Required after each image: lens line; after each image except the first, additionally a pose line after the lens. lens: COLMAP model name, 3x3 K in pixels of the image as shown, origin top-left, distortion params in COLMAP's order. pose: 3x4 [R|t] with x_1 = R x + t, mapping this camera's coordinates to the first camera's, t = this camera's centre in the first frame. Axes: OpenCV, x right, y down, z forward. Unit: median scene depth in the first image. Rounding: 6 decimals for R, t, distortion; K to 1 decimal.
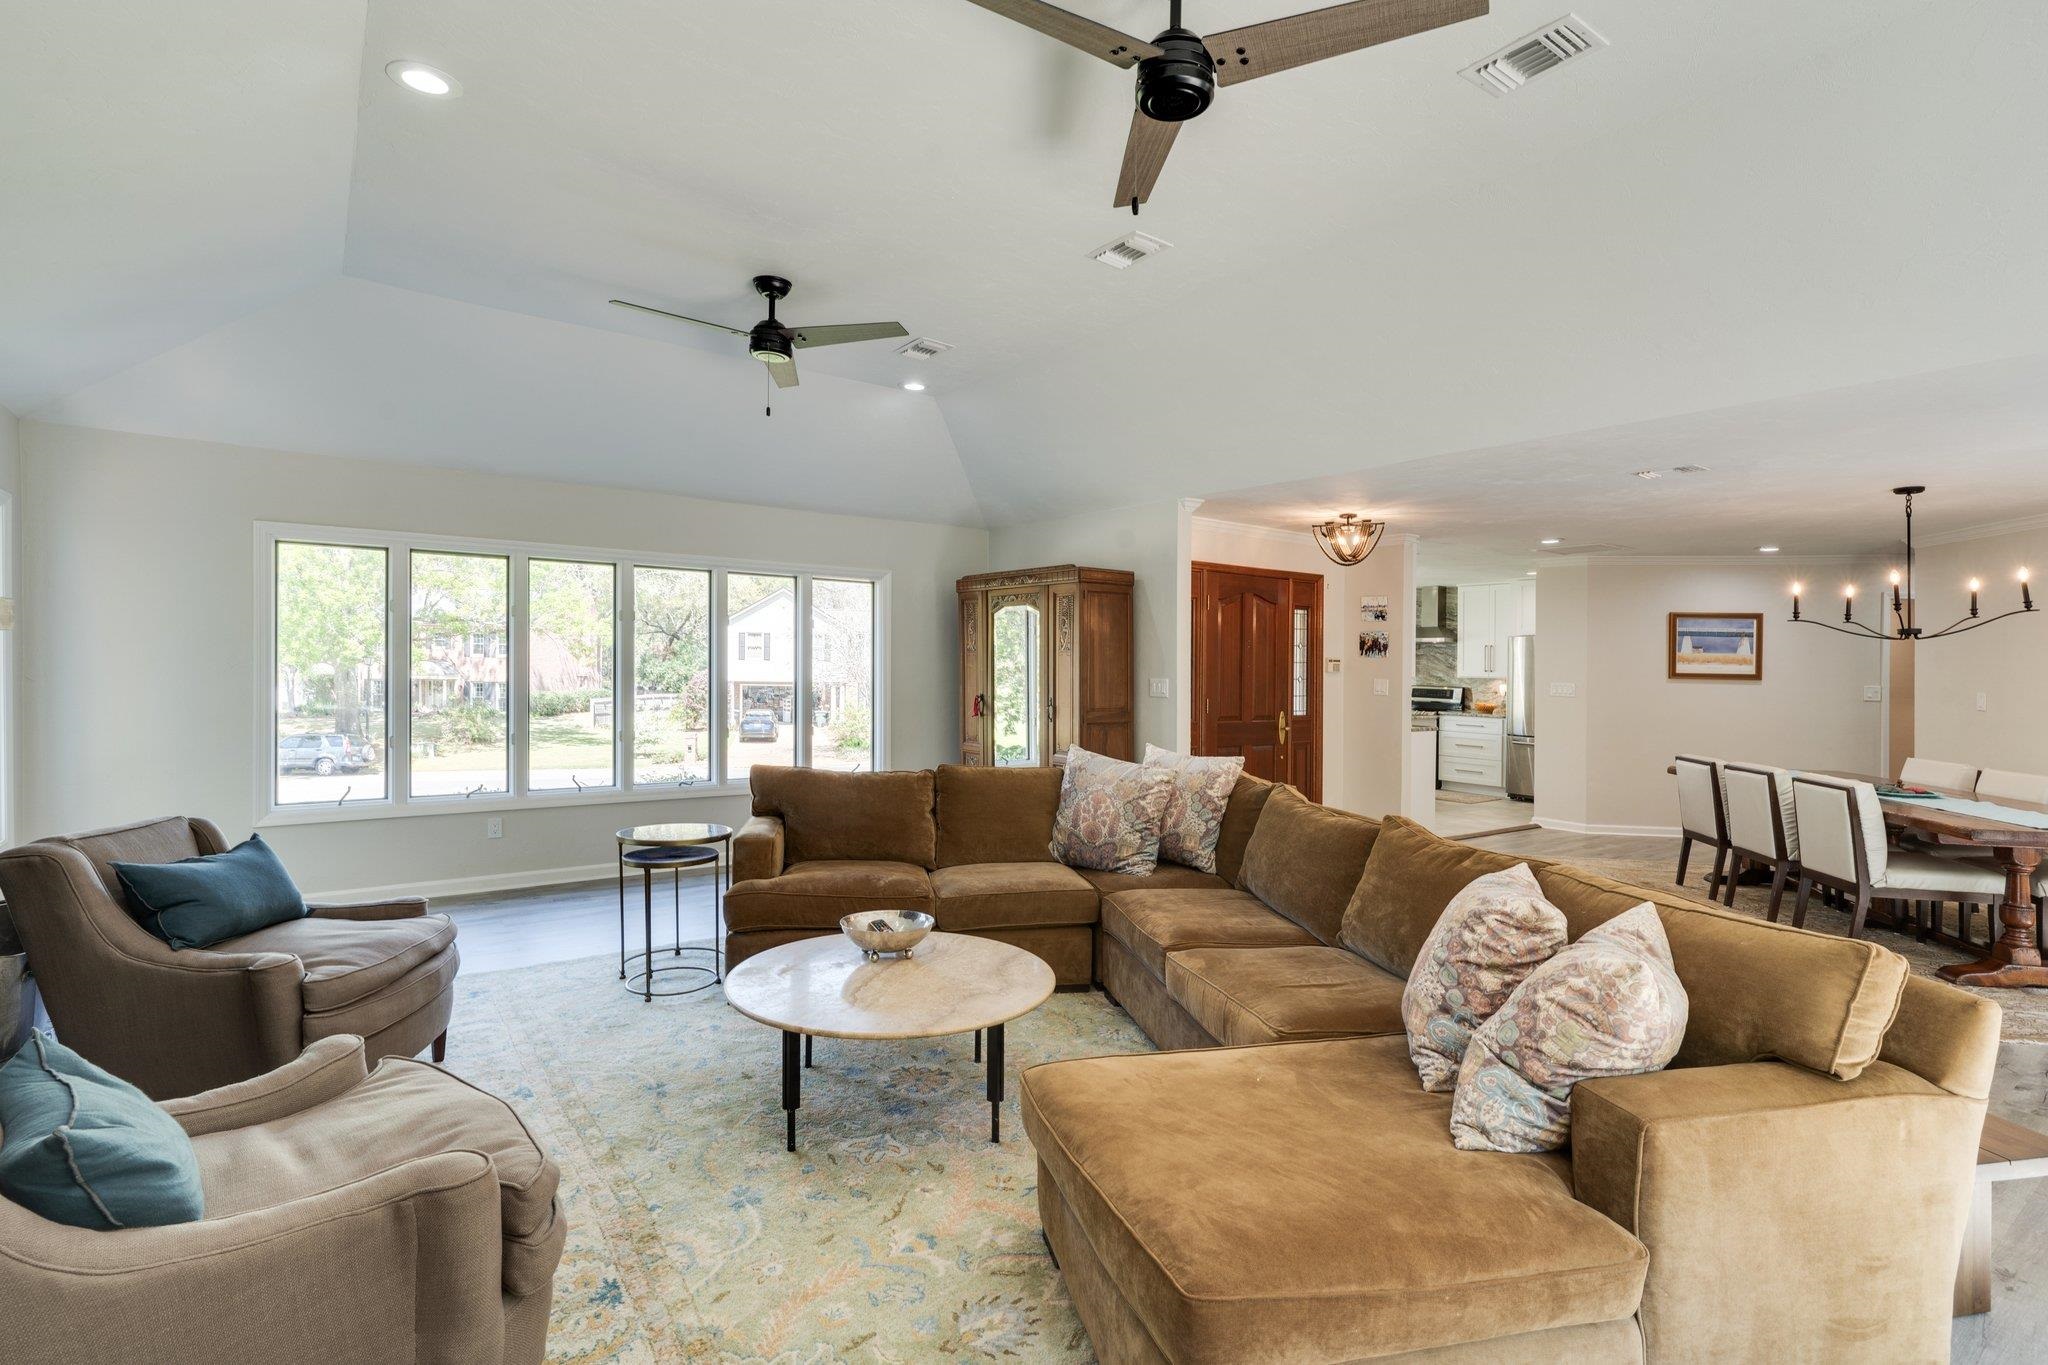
lens RADIAL K [[967.7, 0, 1026.6], [0, 967.7, 675.2], [0, 0, 1]] dist [0.001631, 0.000075]
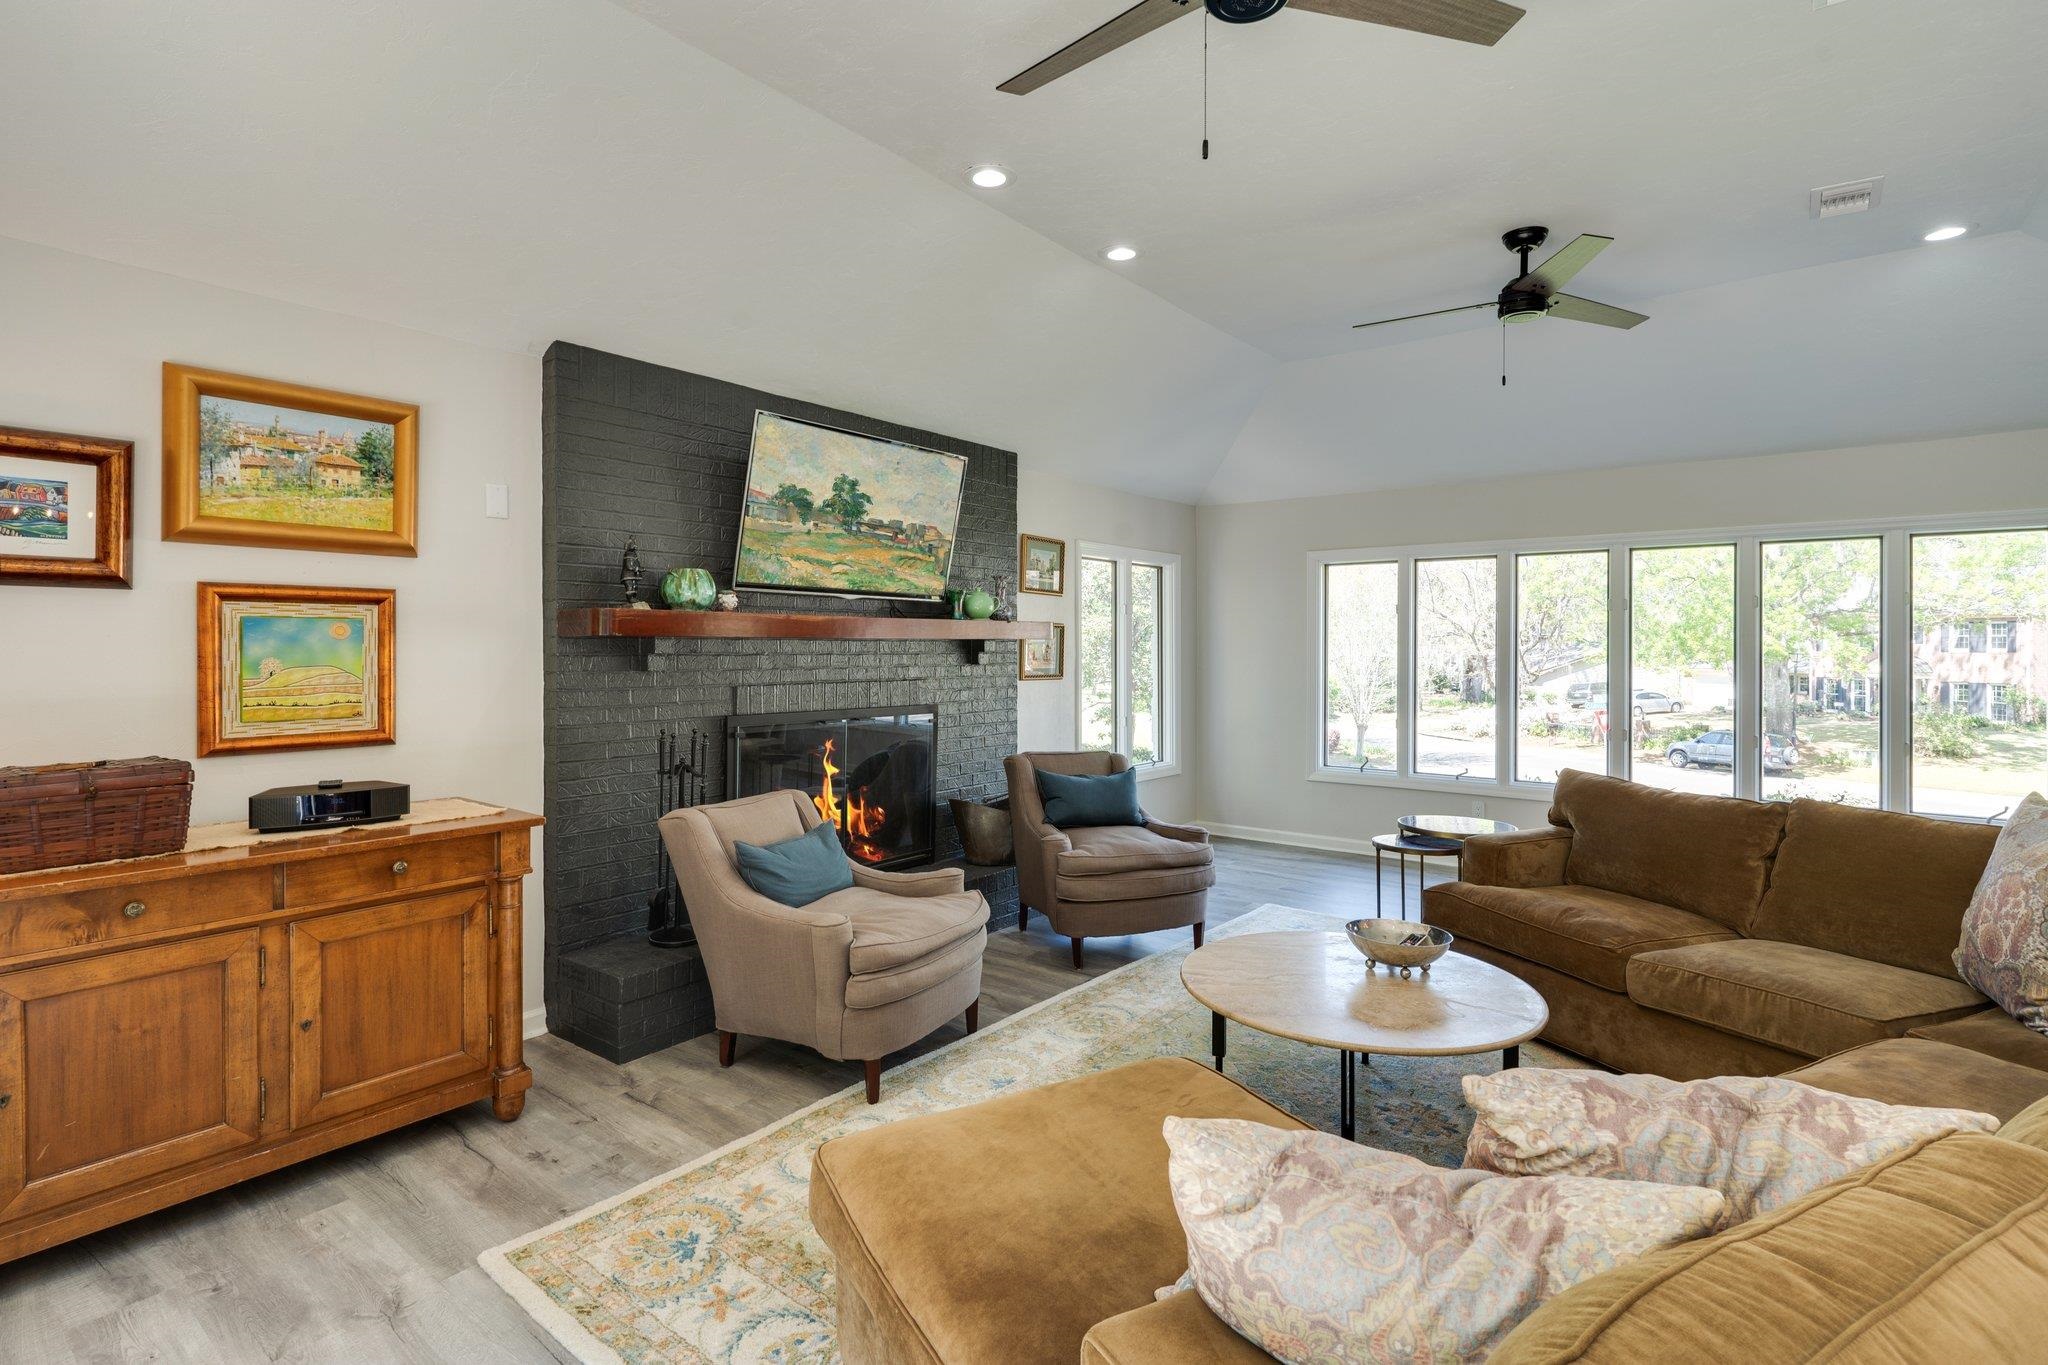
lens RADIAL K [[978.7, 0, 1016.4], [0, 978.7, 661.0], [0, 0, 1]] dist [0.005259, 0.000195]
pose [[0.283670, -0.002172, -0.958920, 0.461904], [-0.008963, 0.999948, -0.004917, 0.002662], [0.958880, 0.009990, 0.283635, 0.273978]]
